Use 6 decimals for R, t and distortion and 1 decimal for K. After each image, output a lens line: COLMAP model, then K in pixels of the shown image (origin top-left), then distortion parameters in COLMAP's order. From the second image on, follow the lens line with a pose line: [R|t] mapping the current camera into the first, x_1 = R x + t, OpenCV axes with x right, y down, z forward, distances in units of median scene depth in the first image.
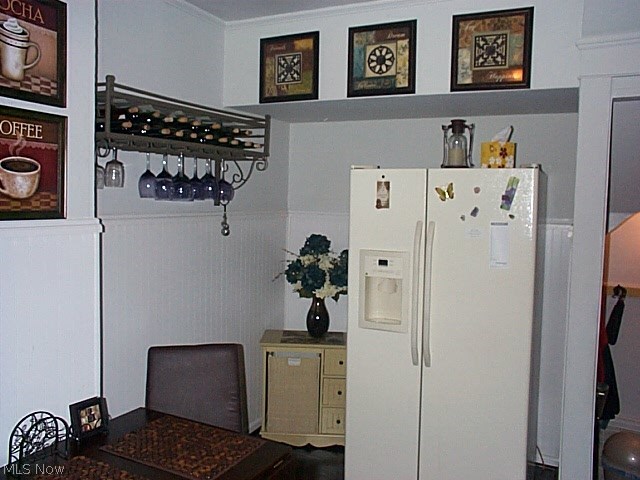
lens RADIAL K [[548.9, 0, 318.5], [0, 548.9, 224.4], [0, 0, 1]] dist [-0.136613, 0.213885]
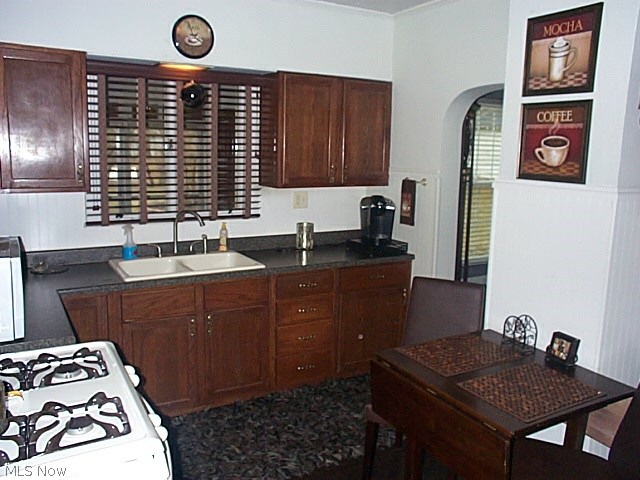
lens RADIAL K [[548.9, 0, 318.5], [0, 548.9, 224.4], [0, 0, 1]] dist [-0.136613, 0.213885]
pose [[-0.551254, 0.074302, -0.831022, 0.635914], [-0.082833, 0.986232, 0.143127, -0.032857], [0.830215, 0.147735, -0.537510, 0.847783]]
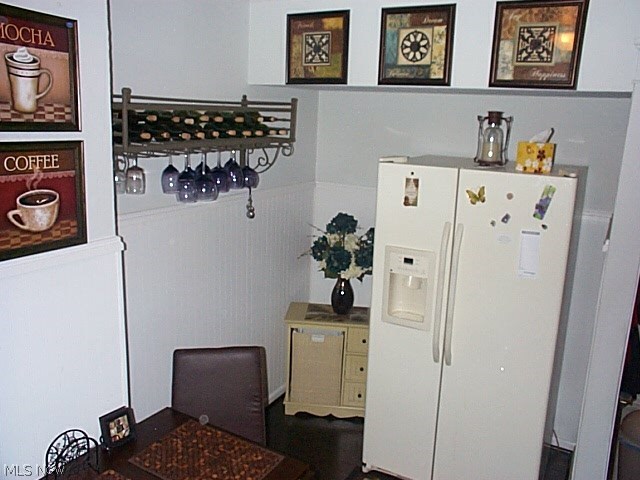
lens RADIAL K [[548.9, 0, 318.5], [0, 548.9, 224.4], [0, 0, 1]] dist [-0.136613, 0.213885]
pose [[0.998061, 0.026531, -0.056314, 0.010586], [-0.017663, 0.988145, 0.152507, -0.148459], [0.059693, -0.151217, 0.986697, 0.031744]]
